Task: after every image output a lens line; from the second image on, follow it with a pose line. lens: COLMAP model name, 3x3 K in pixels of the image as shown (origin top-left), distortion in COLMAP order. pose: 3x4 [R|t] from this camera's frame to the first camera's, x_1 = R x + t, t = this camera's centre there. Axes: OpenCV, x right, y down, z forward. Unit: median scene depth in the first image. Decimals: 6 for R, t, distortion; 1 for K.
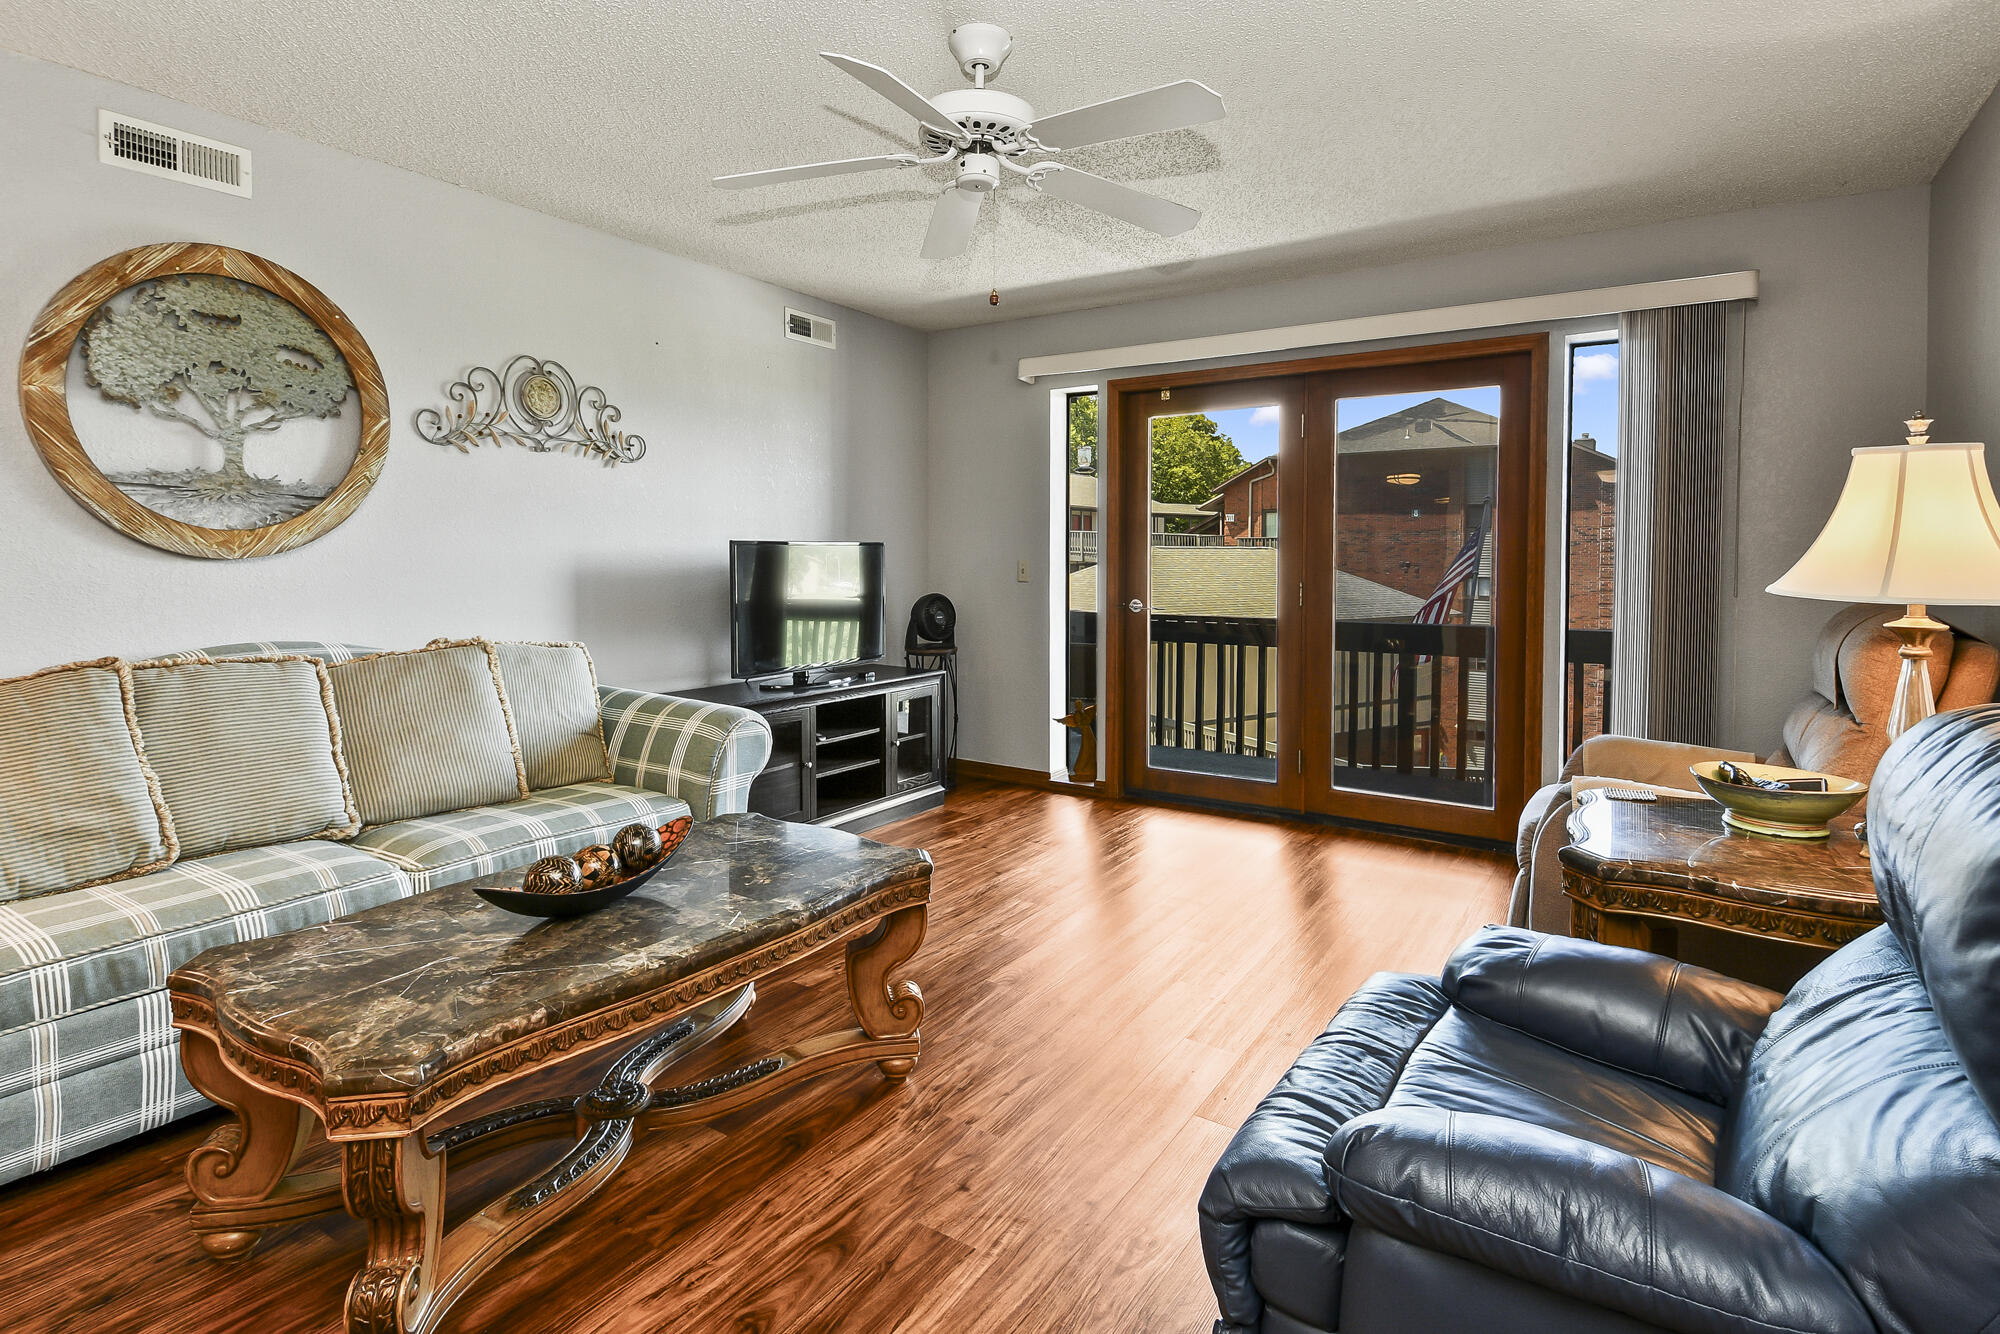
lens RADIAL K [[1024.9, 0, 998.1], [0, 1024.9, 567.4], [0, 0, 1]] dist [-0.004141, -0.001113]
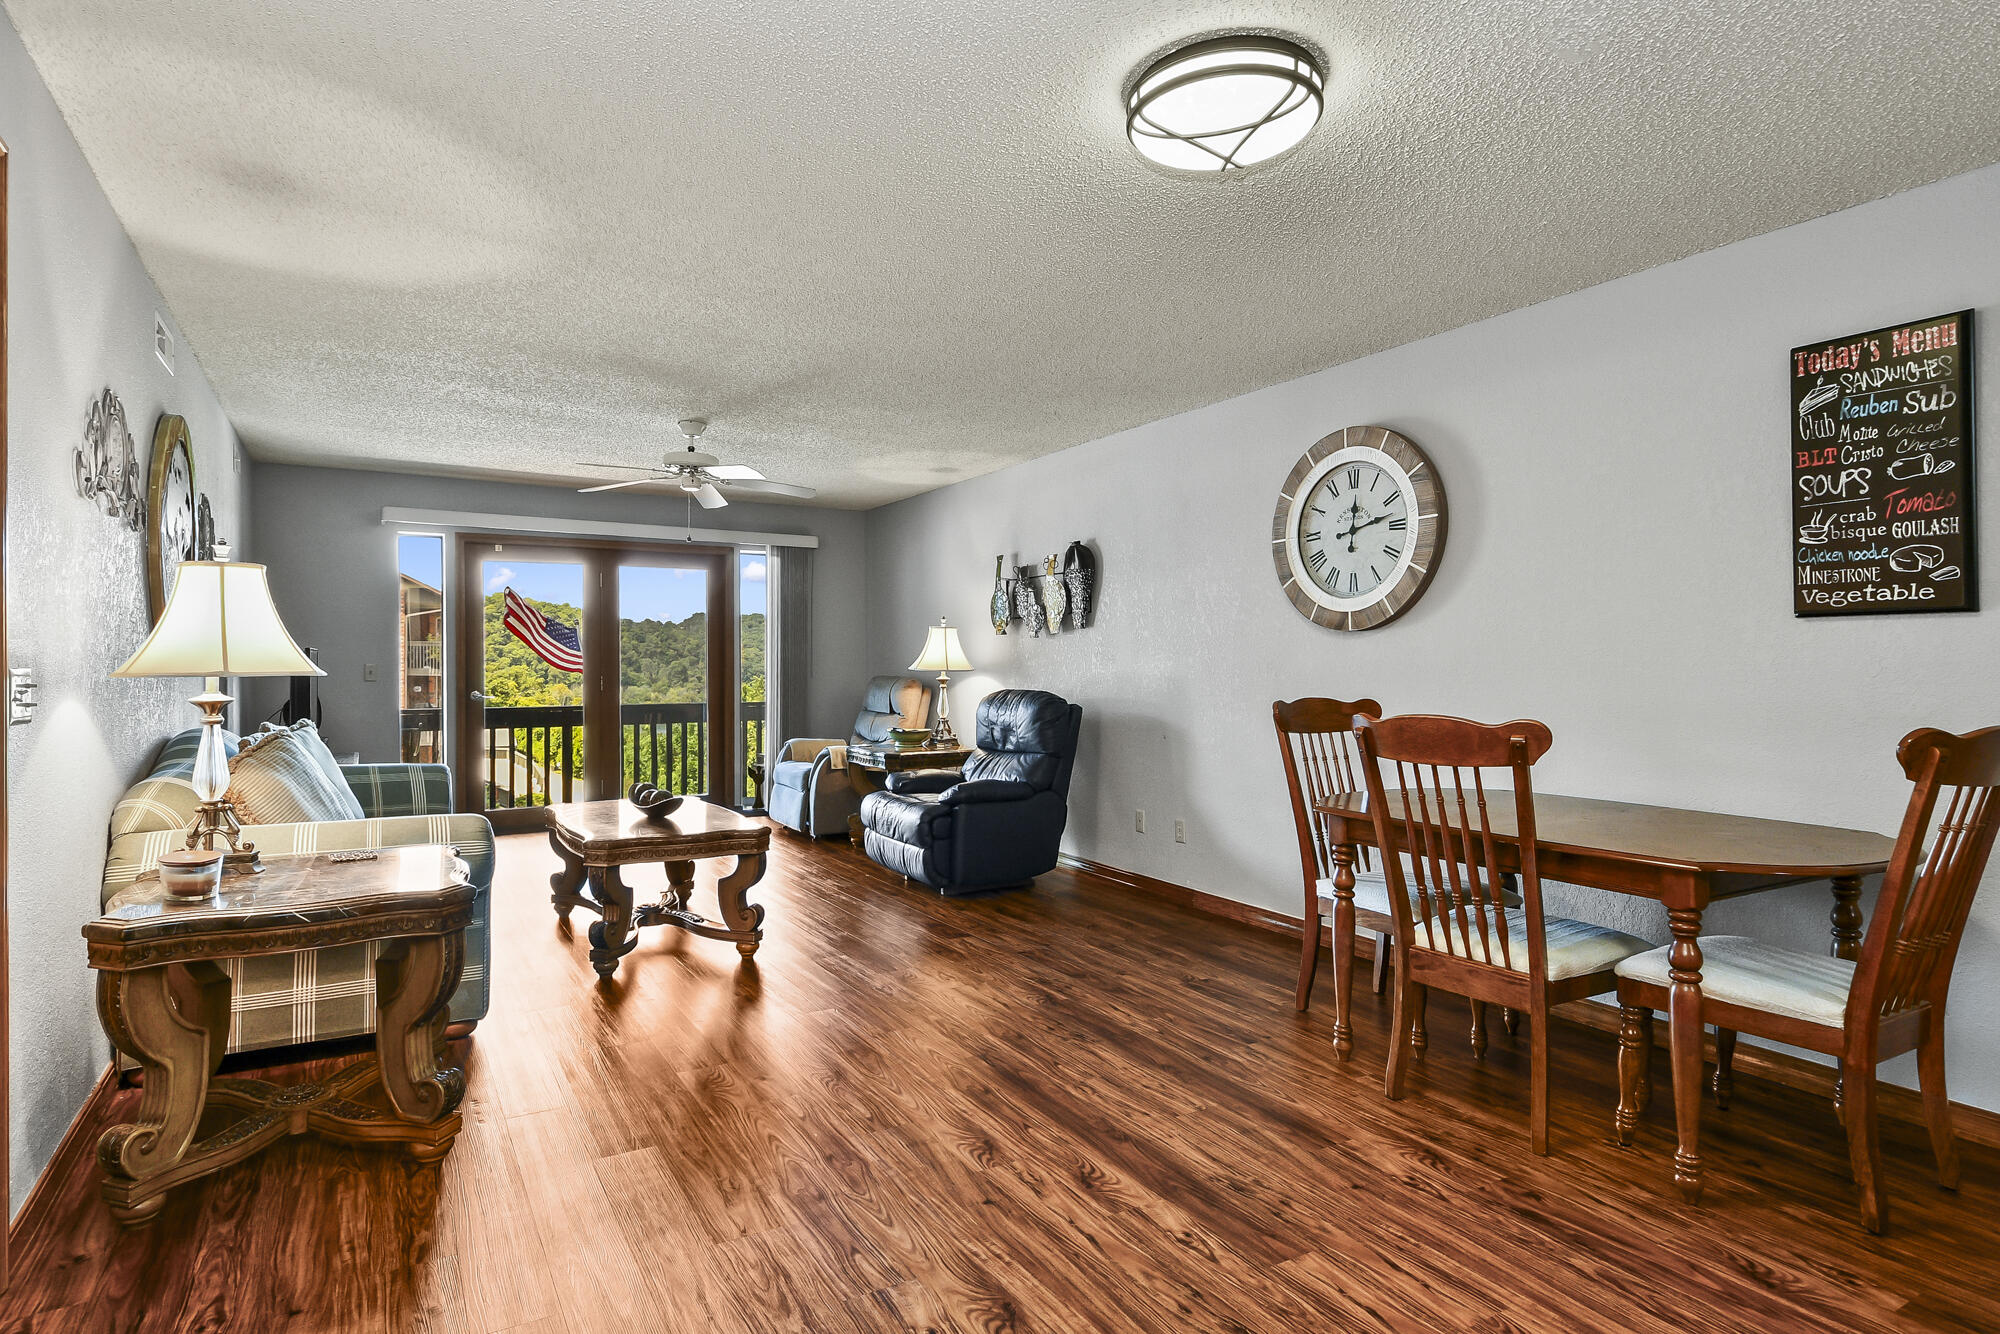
lens RADIAL K [[1060.1, 0, 1008.8], [0, 1060.1, 649.4], [0, 0, 1]] dist [0.001541, -0.000826]
pose [[0.445541, 0.005283, 0.895246, -1.124417], [0.016987, 0.999753, -0.014354, 0.007892], [-0.895100, 0.021603, 0.445341, -0.392405]]
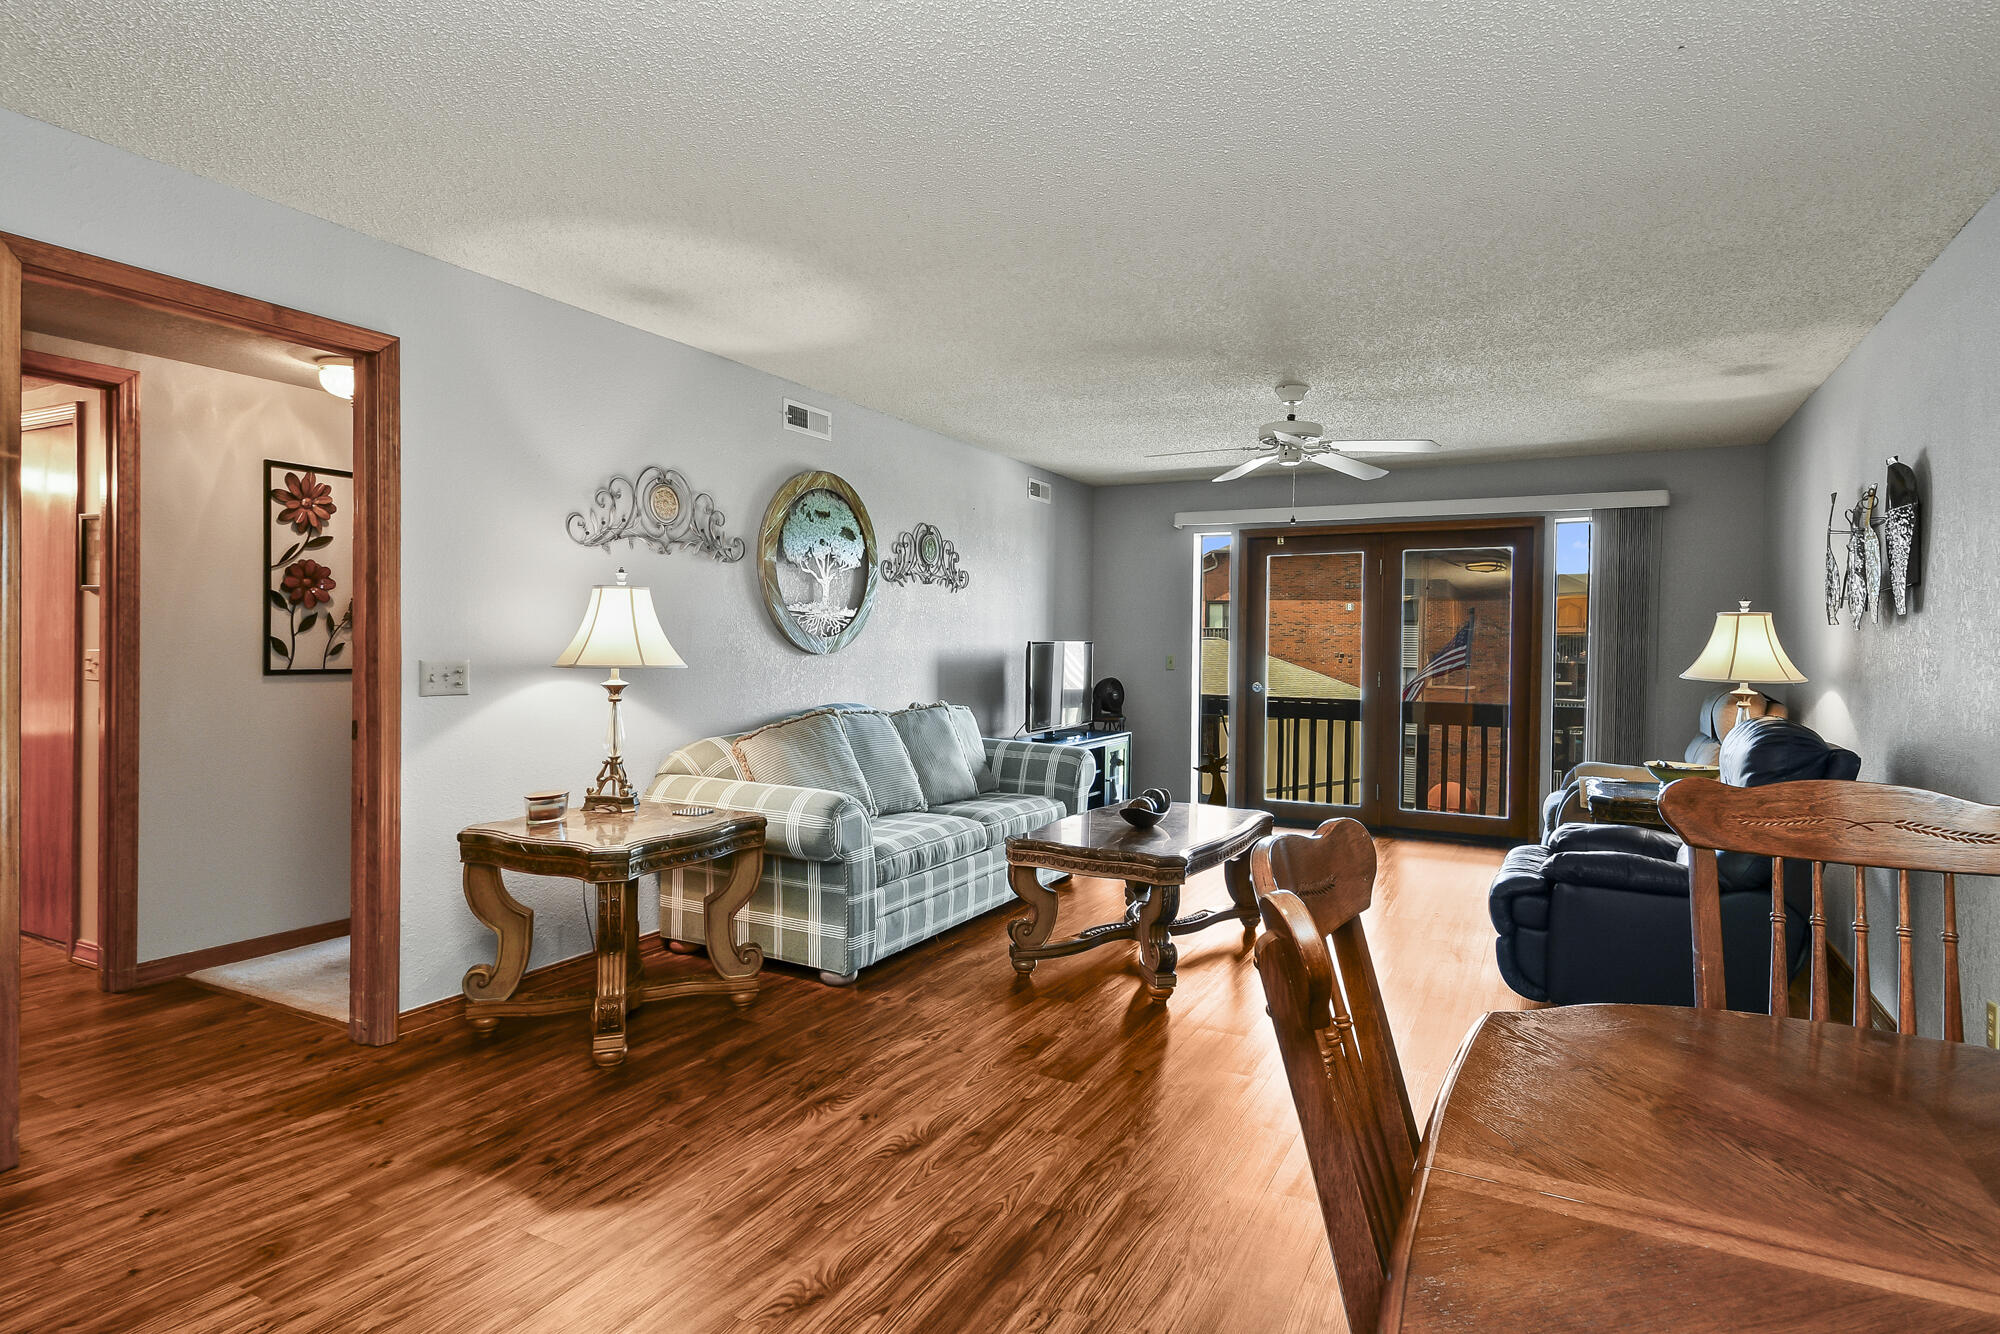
lens RADIAL K [[1060.1, 0, 1008.8], [0, 1060.1, 649.4], [0, 0, 1]] dist [0.001541, -0.000826]
pose [[0.995659, 0.005768, 0.092901, -0.473494], [-0.005260, 0.999970, -0.005711, -0.005826], [-0.092931, 0.005198, 0.995659, -0.605807]]
